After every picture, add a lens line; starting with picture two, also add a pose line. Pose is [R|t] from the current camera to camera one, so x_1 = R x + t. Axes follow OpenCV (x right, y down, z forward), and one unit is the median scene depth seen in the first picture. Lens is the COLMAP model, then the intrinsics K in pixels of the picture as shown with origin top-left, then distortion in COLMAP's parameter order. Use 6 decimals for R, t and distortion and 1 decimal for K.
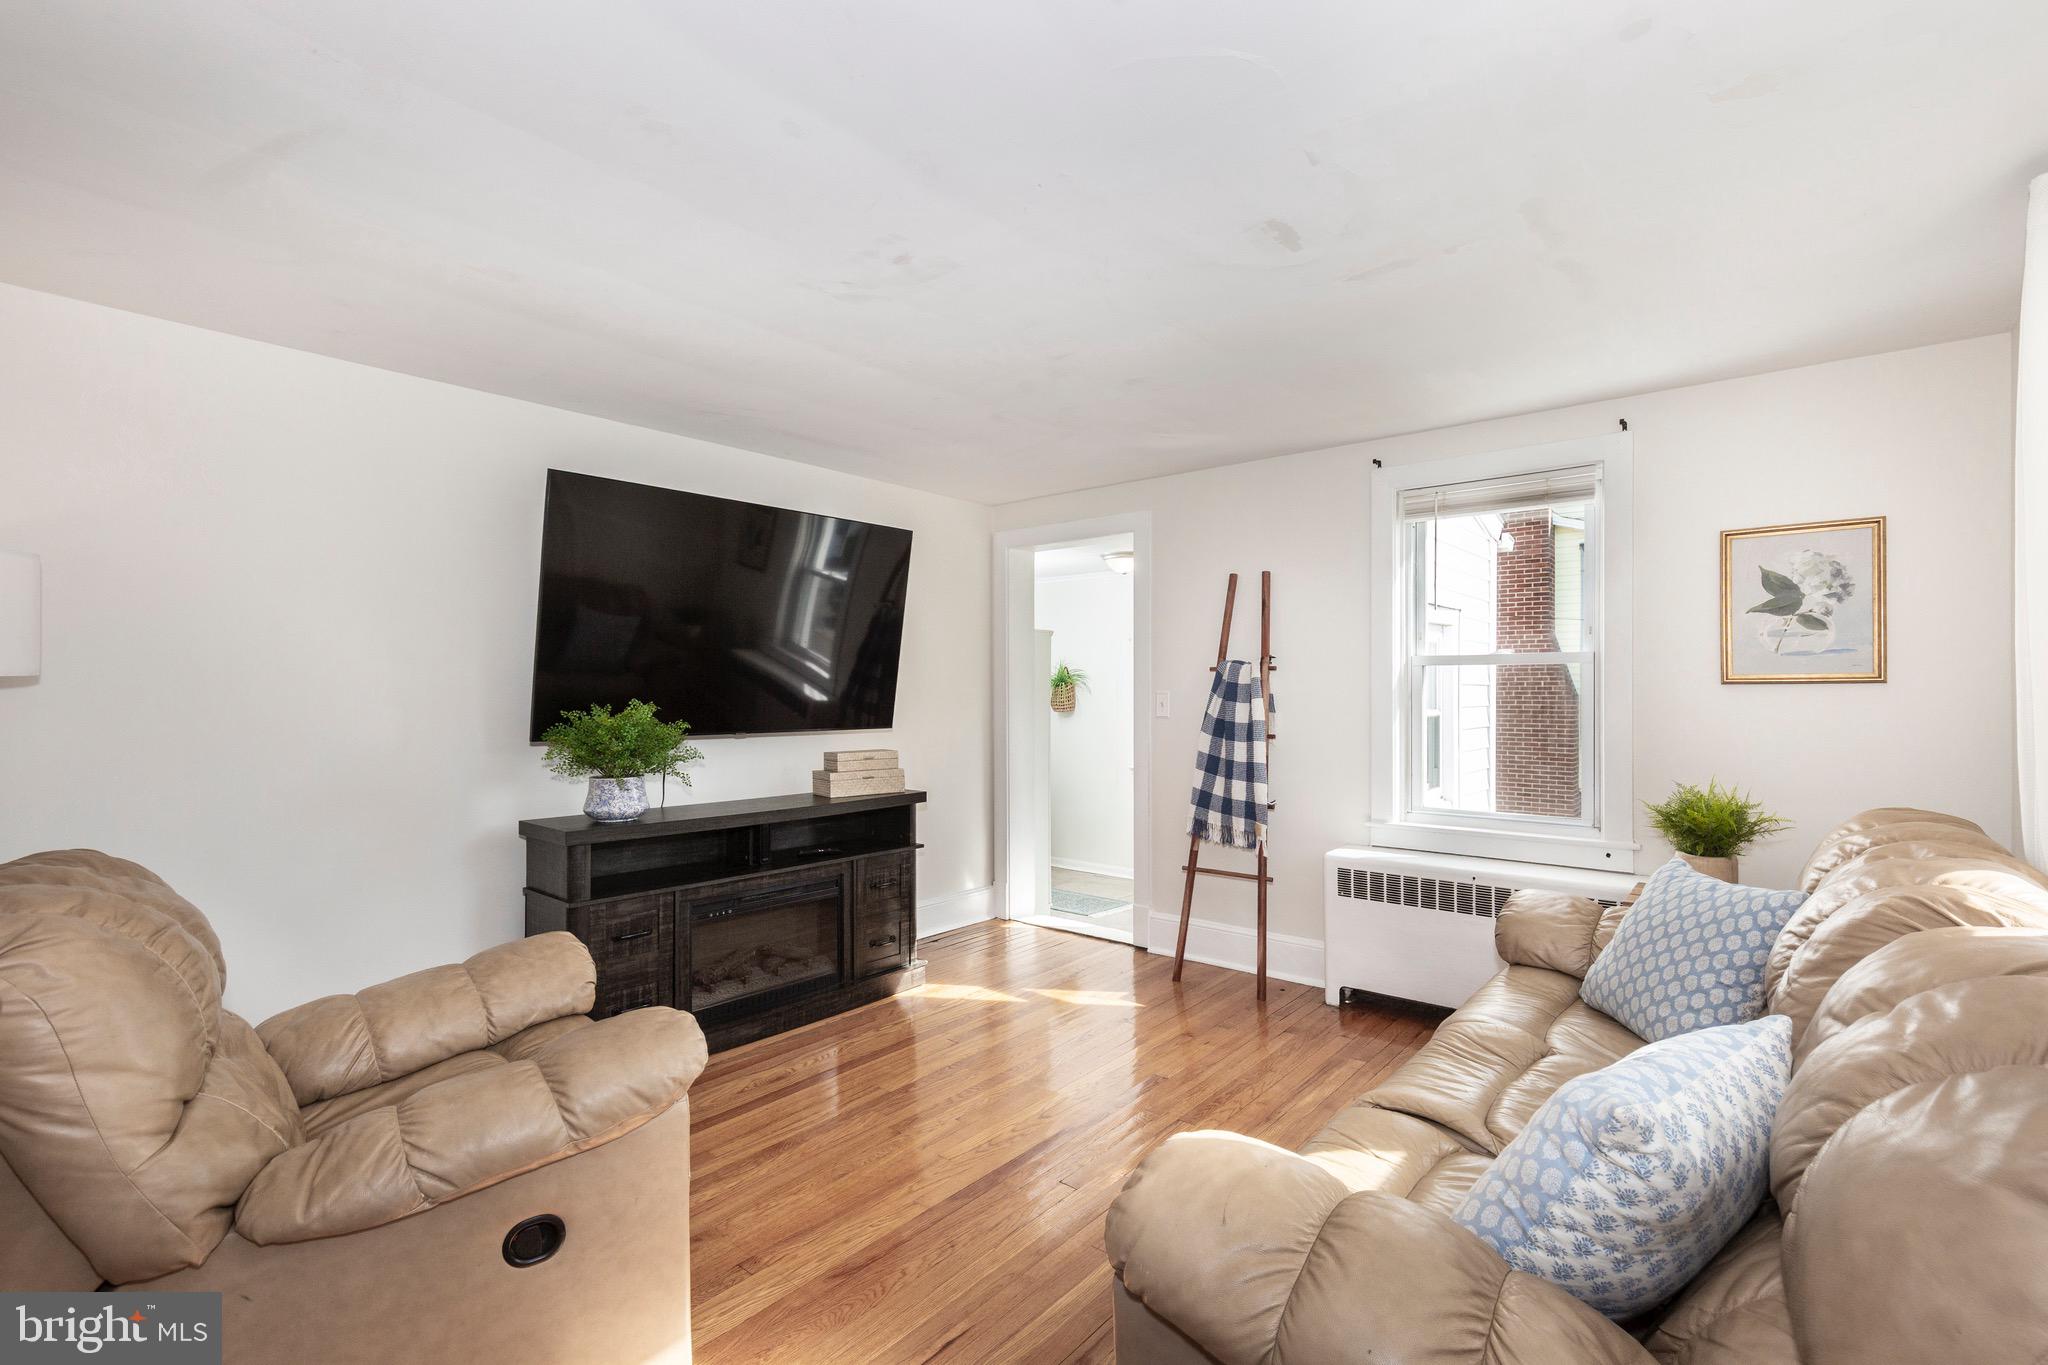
lens RADIAL K [[929.3, 0, 1022.4], [0, 929.3, 680.2], [0, 0, 1]] dist [0.003308, 0.000091]
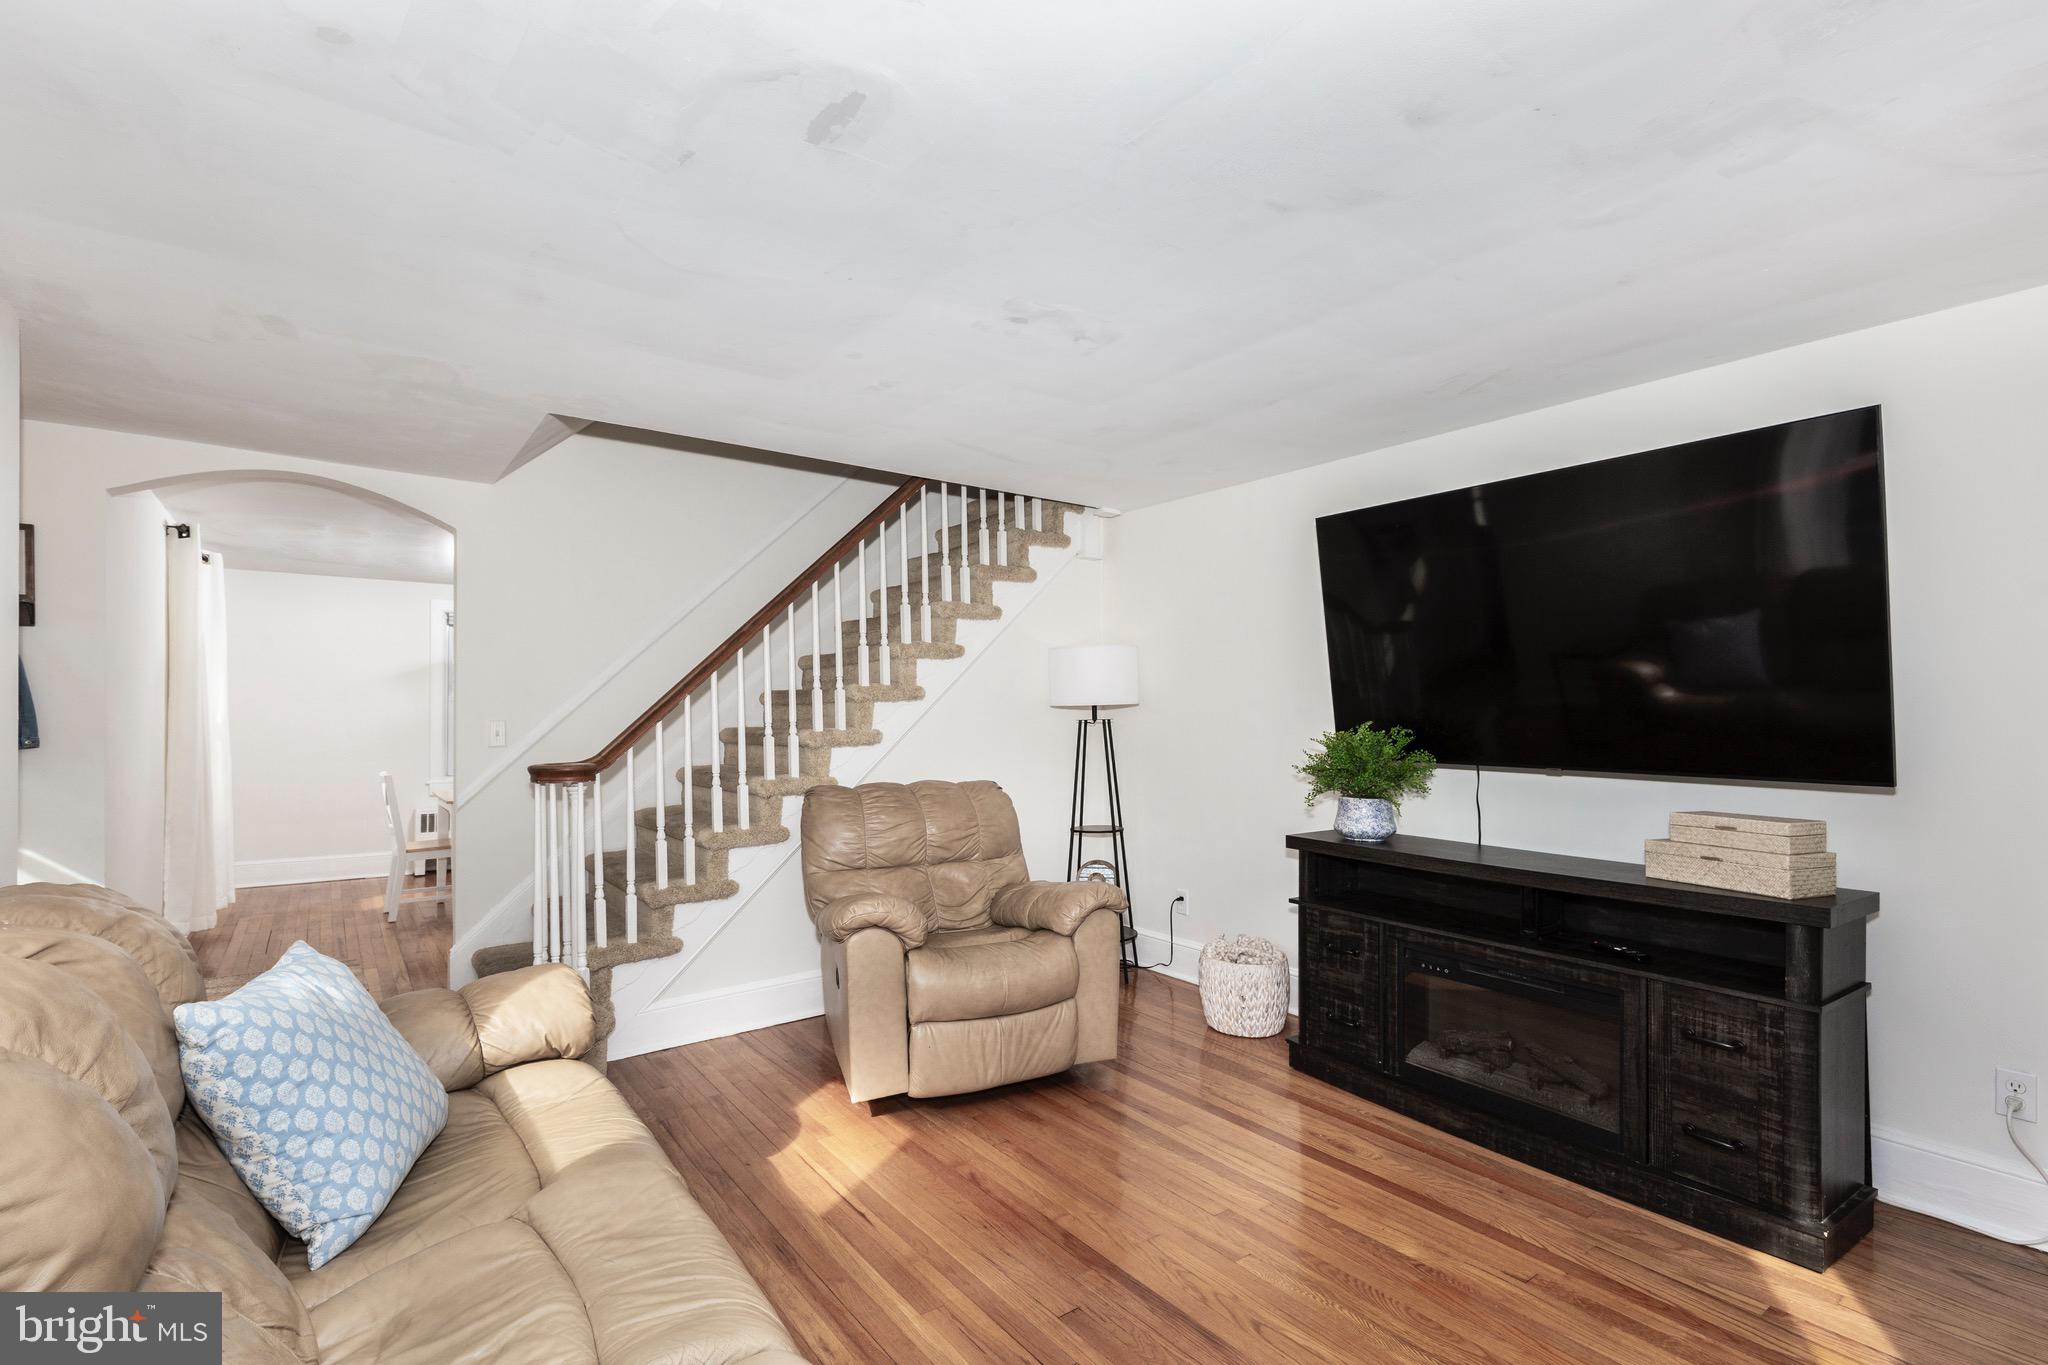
lens RADIAL K [[929.3, 0, 1022.4], [0, 929.3, 701.5], [0, 0, 1]] dist [0.003308, 0.000091]
pose [[-0.221734, -0.015993, -0.974976, 0.610654], [-0.001120, 0.999869, -0.016147, 0.014524], [0.975107, -0.002489, -0.221723, 0.808563]]
